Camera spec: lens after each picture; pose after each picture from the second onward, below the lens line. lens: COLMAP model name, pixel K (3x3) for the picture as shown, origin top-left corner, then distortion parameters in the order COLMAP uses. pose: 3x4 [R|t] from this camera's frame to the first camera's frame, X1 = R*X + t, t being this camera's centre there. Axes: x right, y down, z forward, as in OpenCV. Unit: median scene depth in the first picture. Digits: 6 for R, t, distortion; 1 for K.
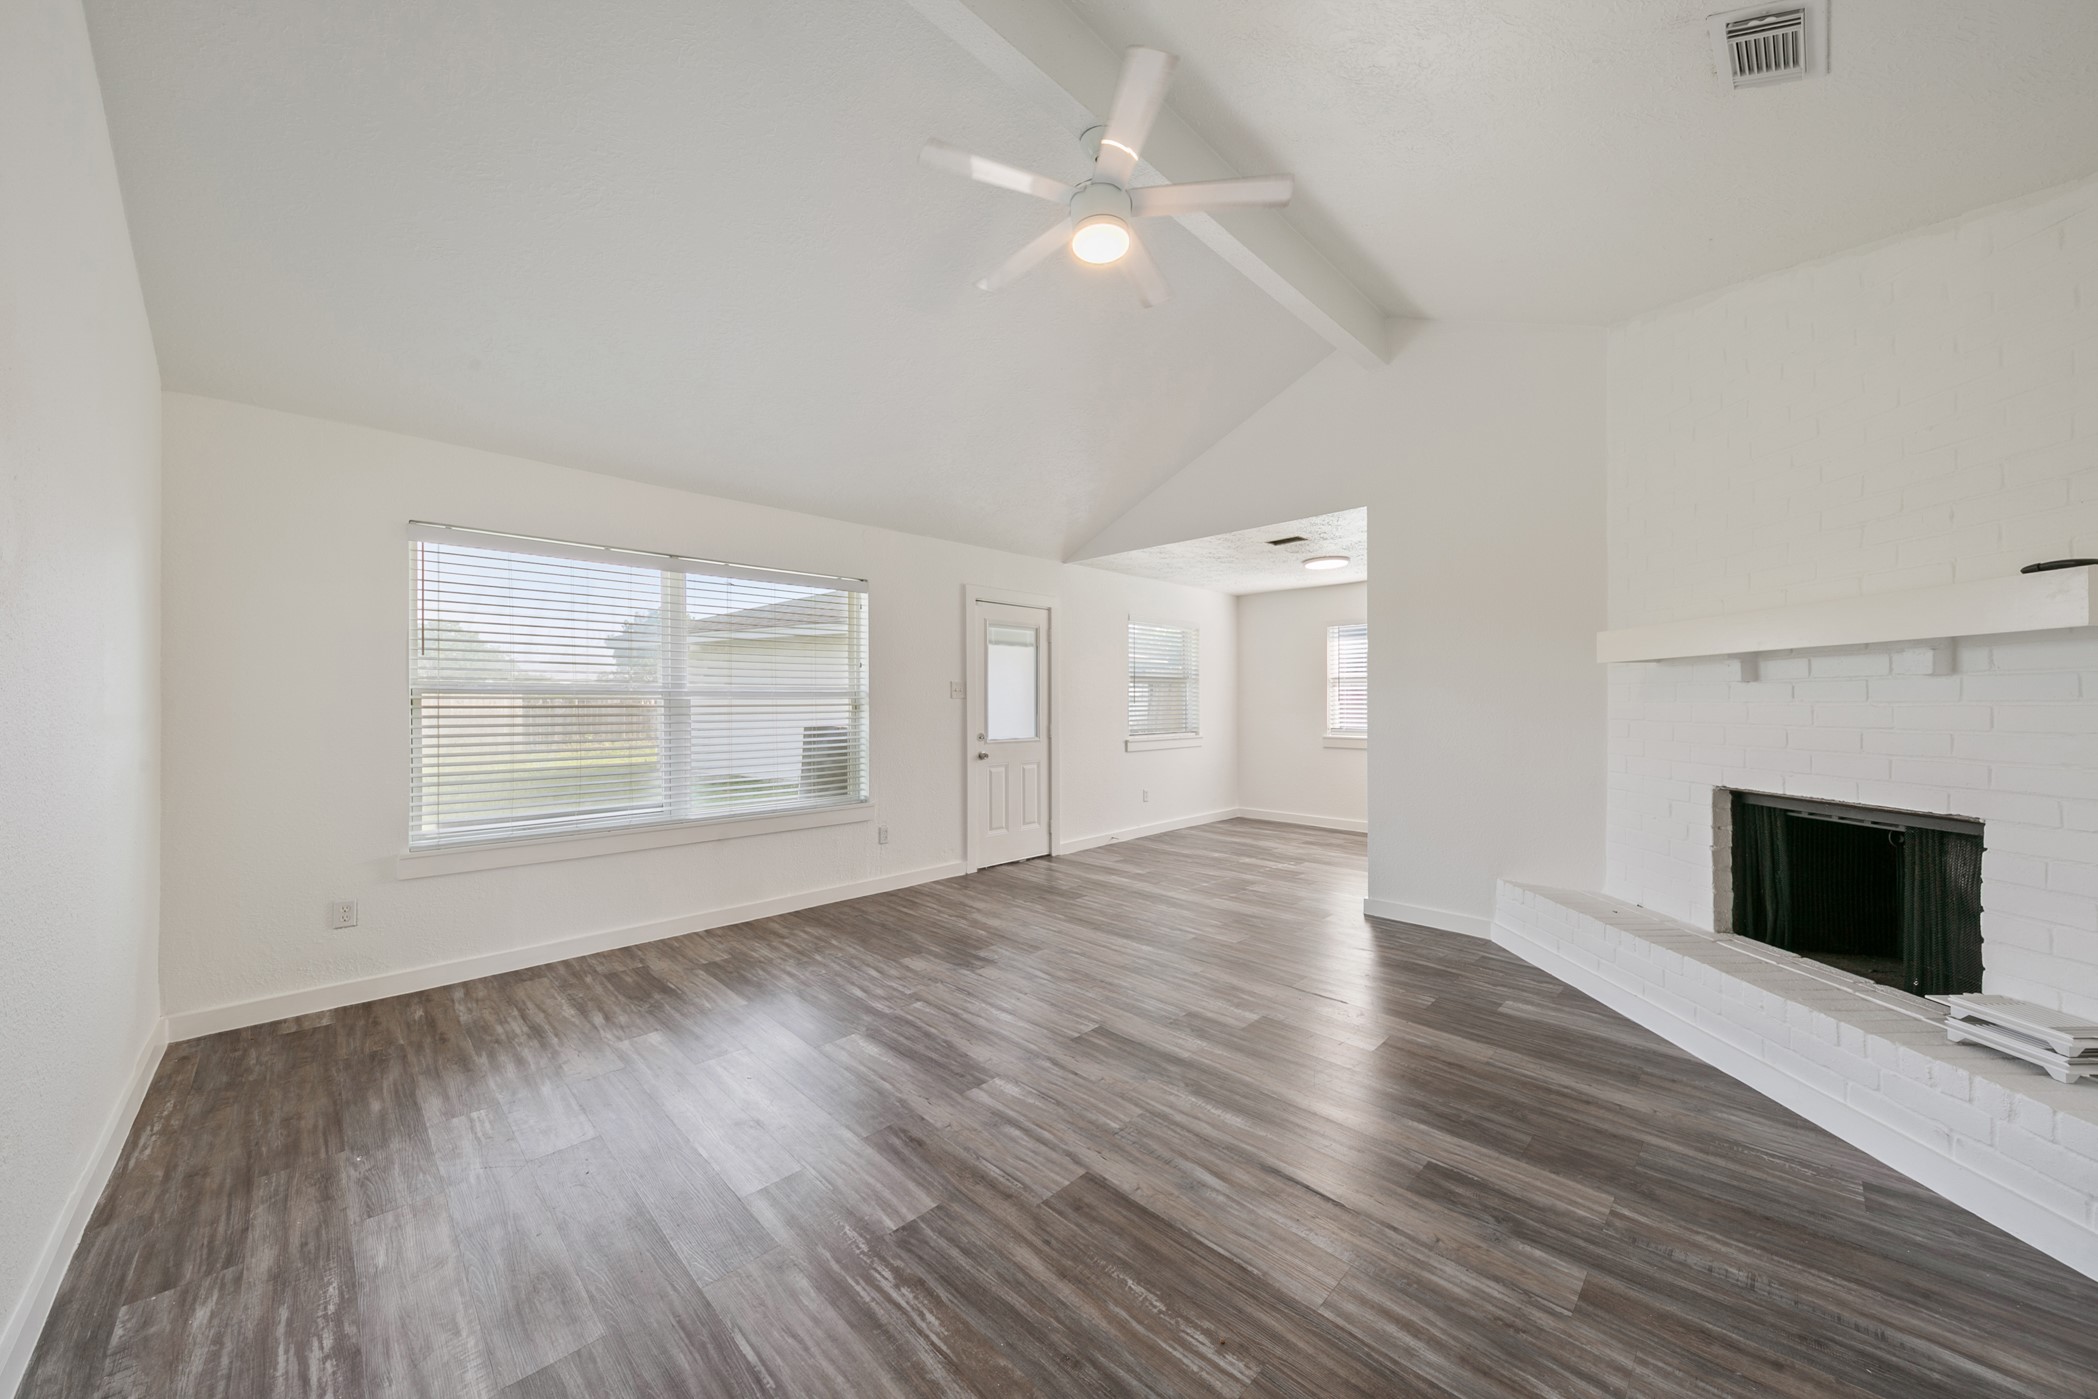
lens RADIAL K [[731.2, 0, 1040.8], [0, 731.2, 704.2], [0, 0, 1]] dist [0.023472, -0.008543]
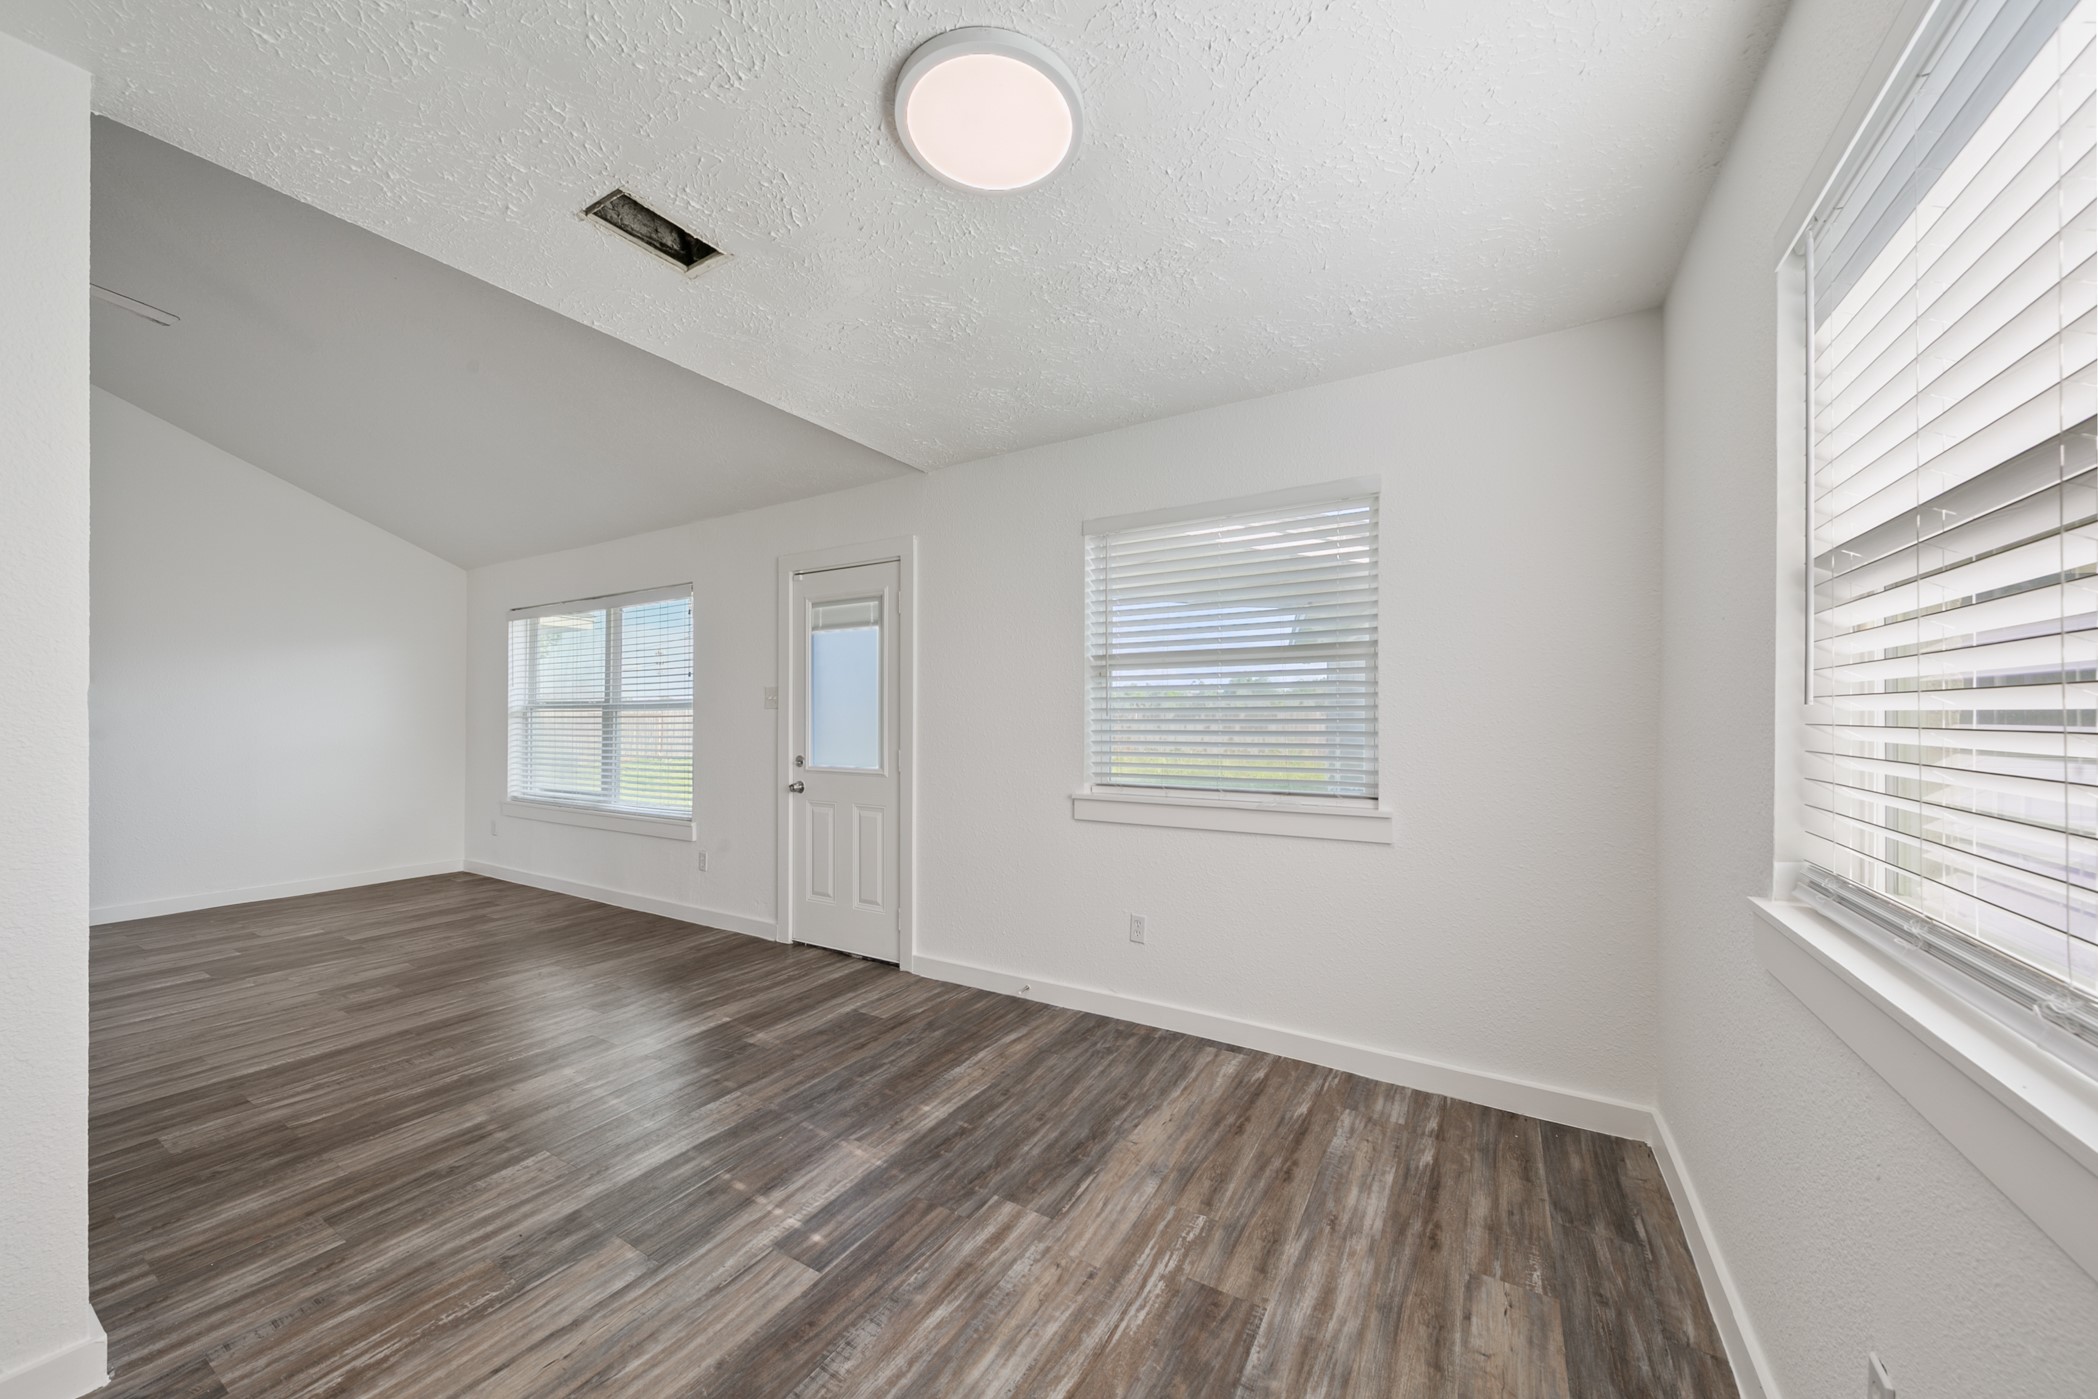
lens RADIAL K [[738.5, 0, 1045.1], [0, 738.5, 713.7], [0, 0, 1]] dist [0.024949, -0.007943]
pose [[0.245708, 0.001982, -0.969342, 1.182923], [0.003098, 0.999991, 0.002830, -0.006898], [0.969339, -0.003698, 0.245700, 1.800337]]
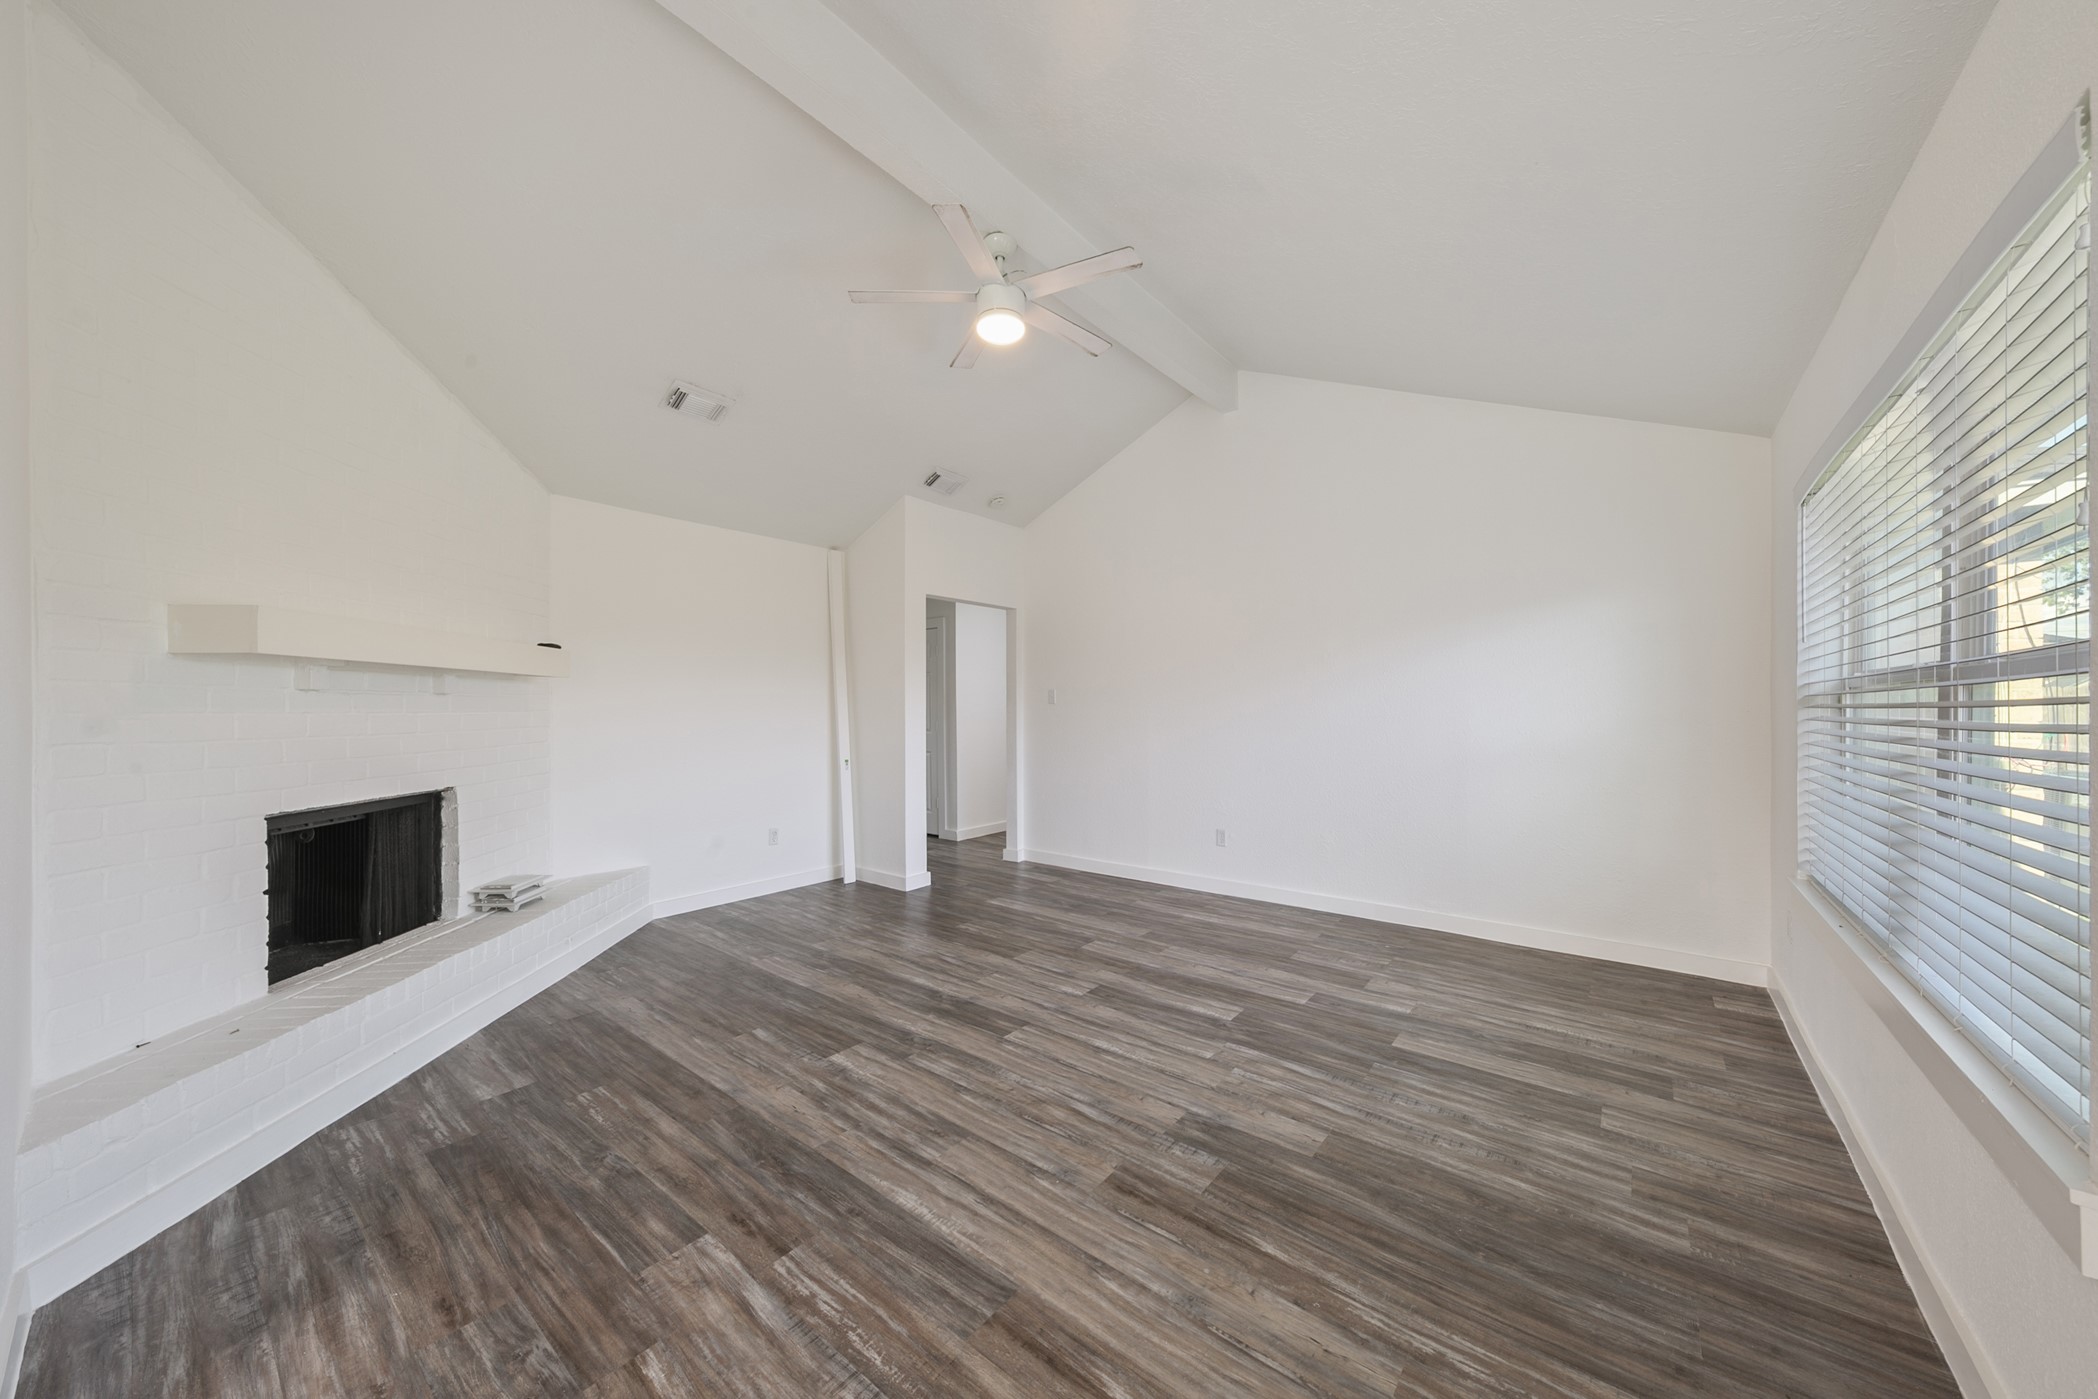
lens RADIAL K [[731.2, 0, 1040.8], [0, 731.2, 704.2], [0, 0, 1]] dist [0.023472, -0.008543]
pose [[-0.993103, 0.006700, -0.117055, 0.125851], [0.008208, 0.999889, -0.012400, -0.003515], [0.116959, -0.013276, -0.993048, 1.761854]]
